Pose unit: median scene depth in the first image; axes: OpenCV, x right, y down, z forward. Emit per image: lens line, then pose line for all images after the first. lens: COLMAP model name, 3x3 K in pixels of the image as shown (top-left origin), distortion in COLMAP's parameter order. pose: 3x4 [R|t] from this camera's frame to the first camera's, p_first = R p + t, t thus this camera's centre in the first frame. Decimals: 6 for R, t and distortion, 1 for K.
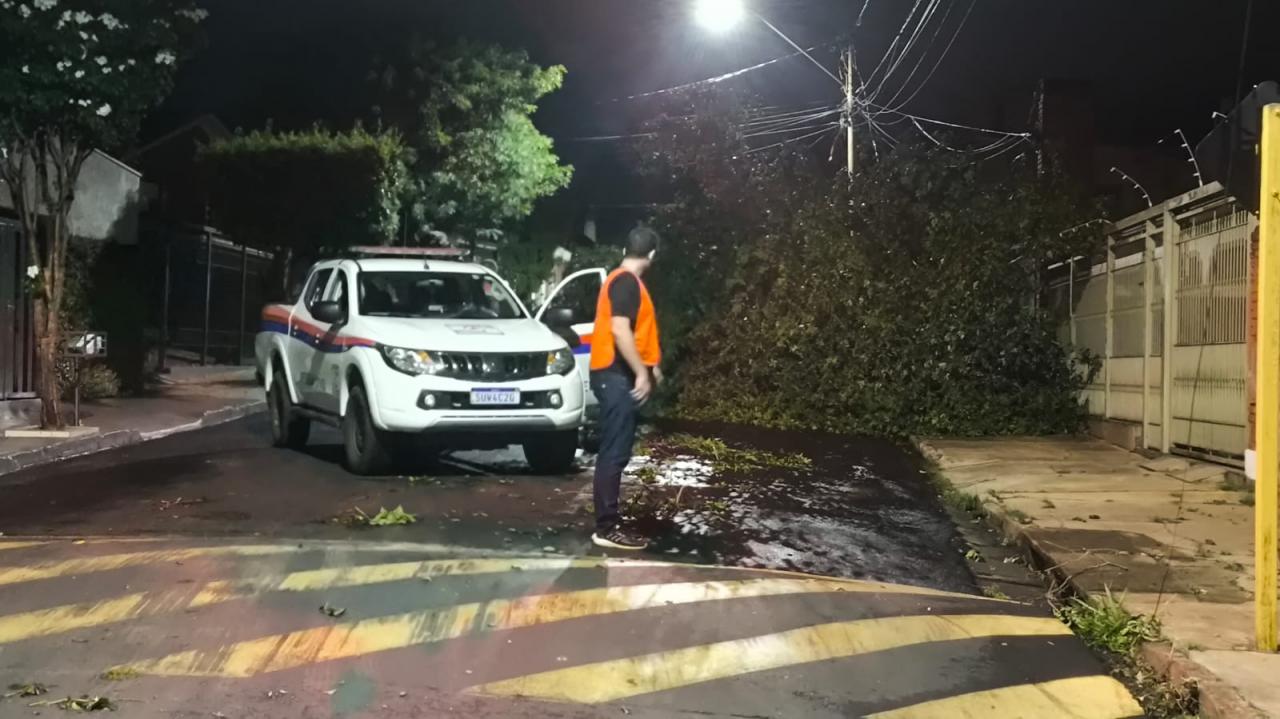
lens RADIAL K [[1020.2, 0, 615.0], [0, 1020.2, 364.8], [0, 0, 1]] dist [0.039822, -0.156439]
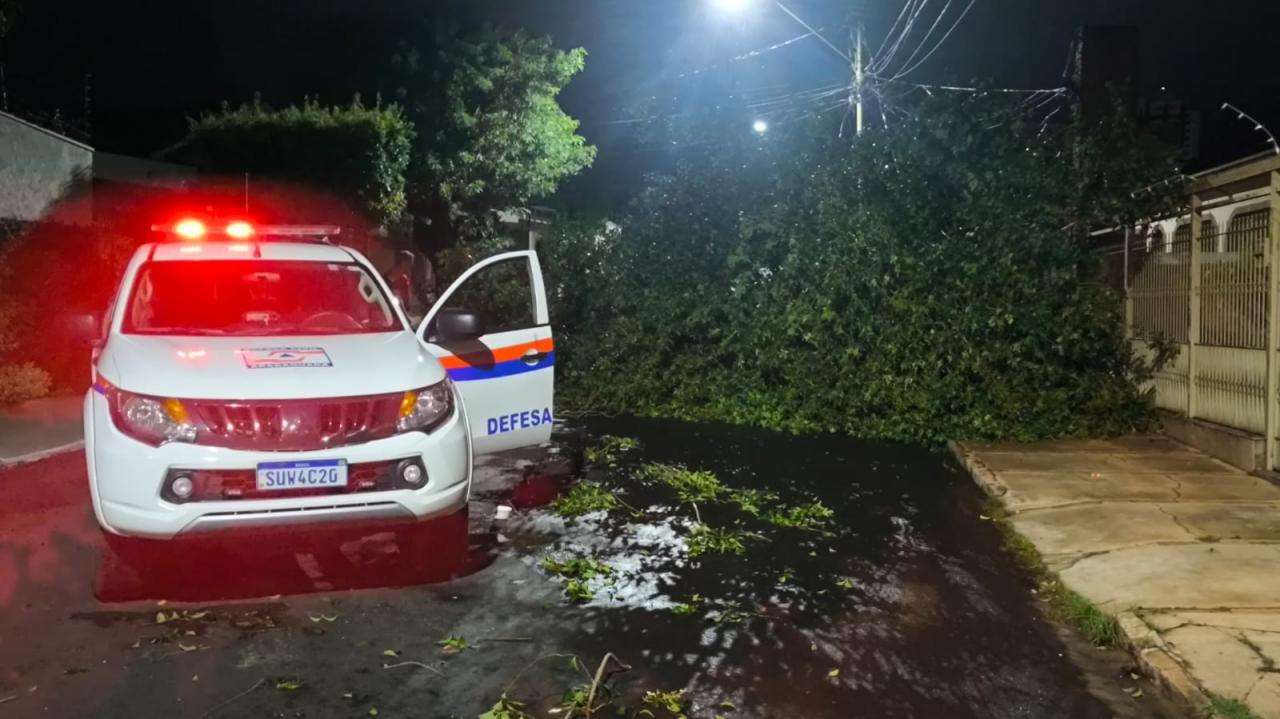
lens RADIAL K [[942.8, 0, 629.6], [0, 942.8, 359.1], [0, 0, 1]] dist [0.079535, -0.113055]
pose [[0.999807, -0.014999, -0.012671, 0.037570], [0.015361, 0.999462, 0.028983, -0.023214], [0.012229, -0.029172, 0.999500, 0.214744]]
